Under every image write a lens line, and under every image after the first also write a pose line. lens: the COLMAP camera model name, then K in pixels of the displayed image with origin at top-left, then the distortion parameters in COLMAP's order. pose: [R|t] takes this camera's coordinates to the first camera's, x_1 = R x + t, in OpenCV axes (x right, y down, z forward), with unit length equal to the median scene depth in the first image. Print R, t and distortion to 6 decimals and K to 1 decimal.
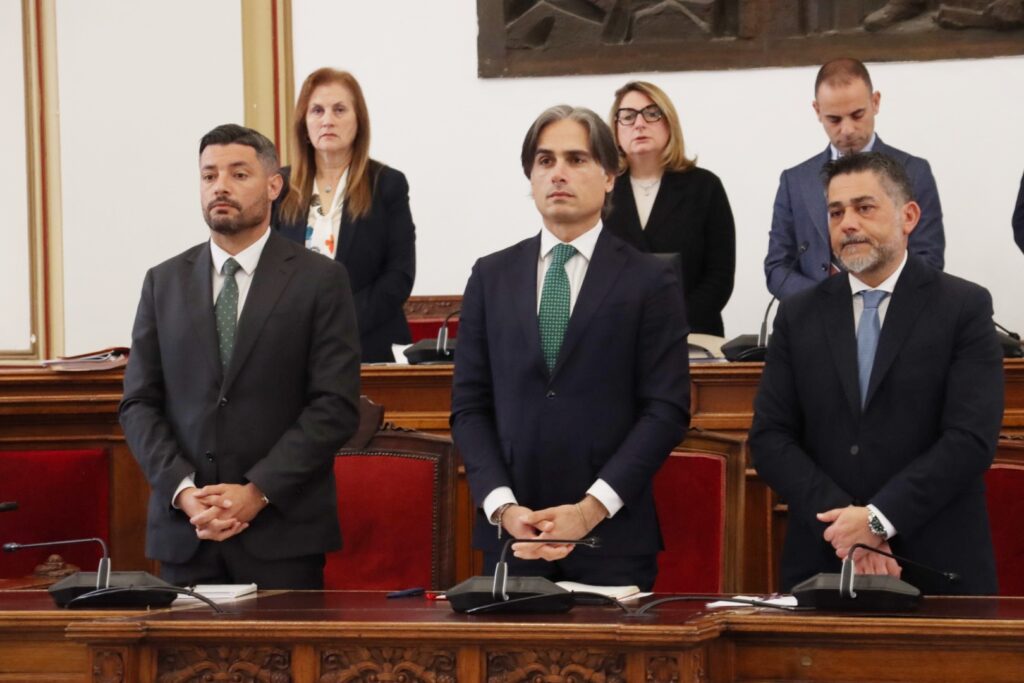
lens RADIAL K [[3764.3, 0, 512.0], [0, 3764.3, 341.5], [0, 0, 1]] dist [0.898518, -0.228439]
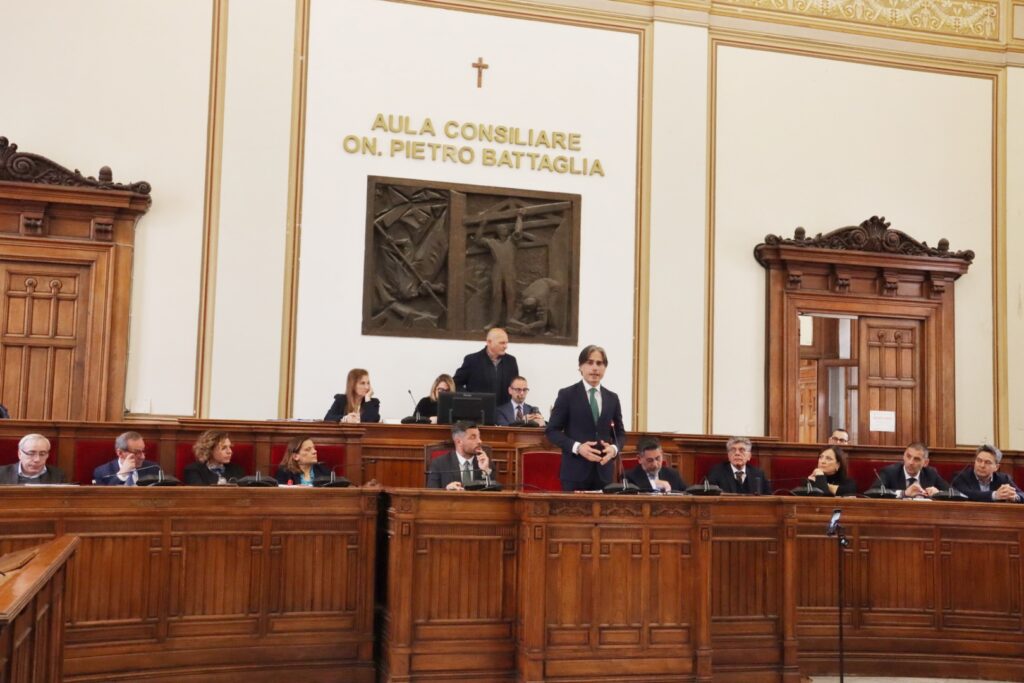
lens RADIAL K [[1195.2, 0, 512.0], [0, 1195.2, 341.5], [0, 0, 1]] dist [-0.004872, 0.265901]
pose [[0.841960, 0.087725, 0.532361, -0.434205], [-0.037347, 0.993803, -0.104697, 0.034581], [-0.538246, 0.068268, 0.840018, 0.112516]]
